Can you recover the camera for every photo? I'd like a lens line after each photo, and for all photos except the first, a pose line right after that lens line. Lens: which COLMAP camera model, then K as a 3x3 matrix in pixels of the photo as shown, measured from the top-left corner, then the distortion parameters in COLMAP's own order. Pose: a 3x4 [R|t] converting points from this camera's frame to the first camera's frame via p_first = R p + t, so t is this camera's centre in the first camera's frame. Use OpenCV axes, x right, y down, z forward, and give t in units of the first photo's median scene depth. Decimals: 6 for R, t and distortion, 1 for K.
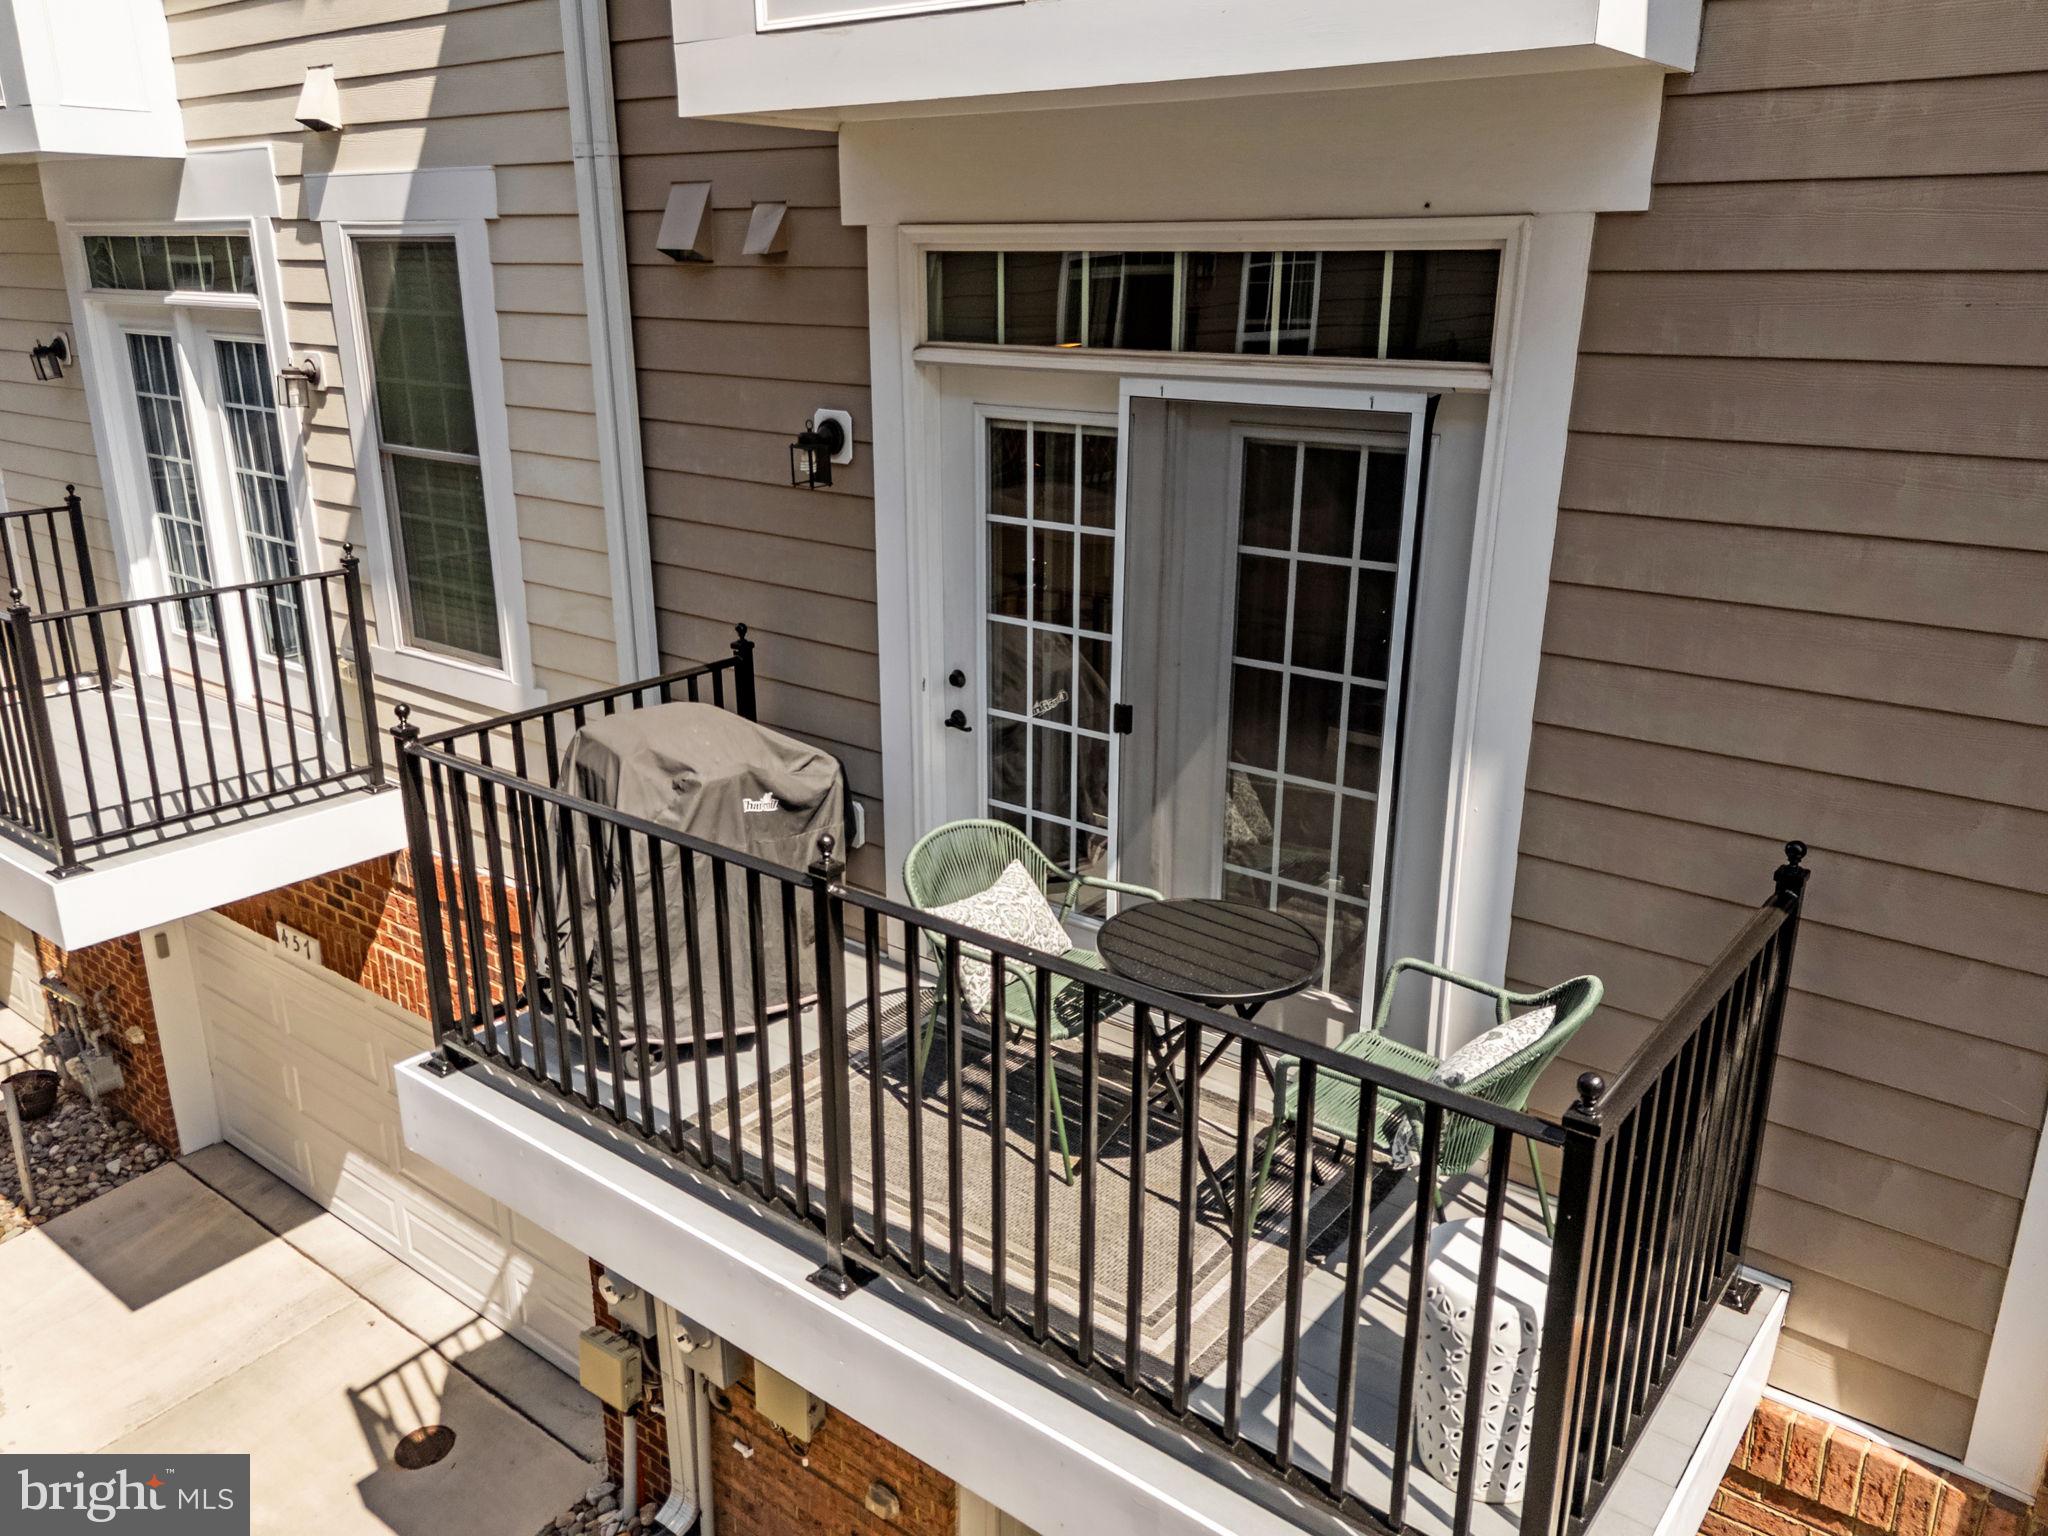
lens RADIAL K [[1540.4, 0, 1026.0], [0, 1540.4, 735.2], [0, 0, 1]] dist [0.087582, -0.096045]
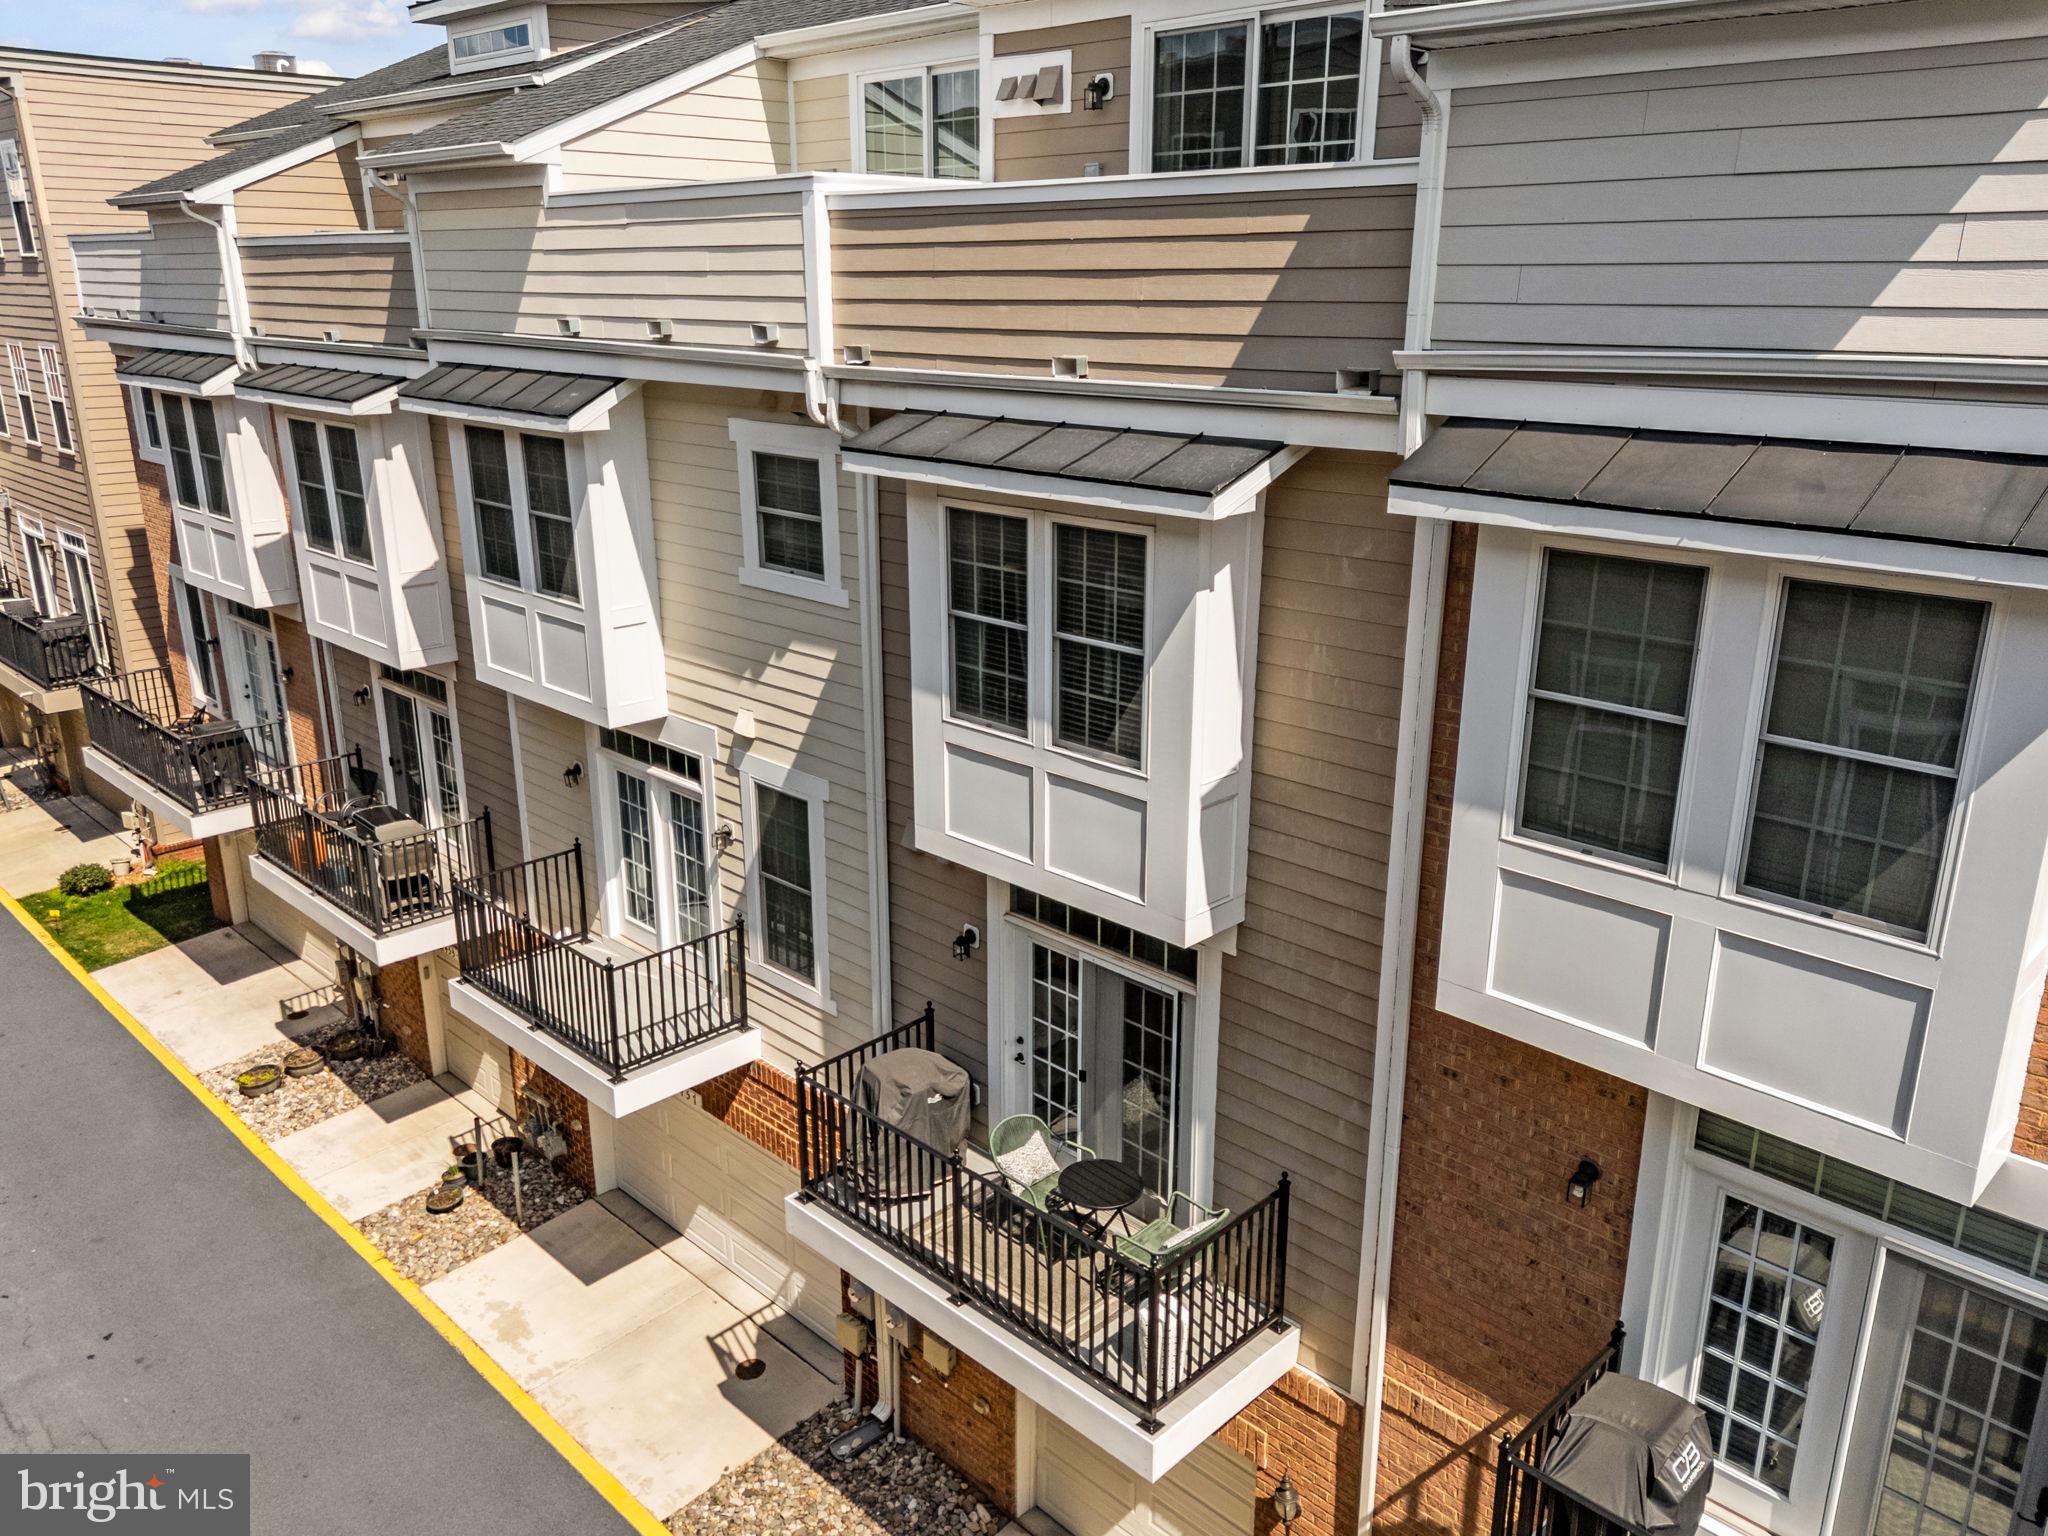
lens RADIAL K [[1504.5, 0, 1023.1], [0, 1504.5, 756.2], [0, 0, 1]] dist [0.163446, -0.402359]
pose [[0.993174, 0.032252, -0.112091, 0.156554], [-0.032968, 0.999446, -0.004548, -0.353931], [0.111882, 0.008213, 0.993688, -0.984346]]
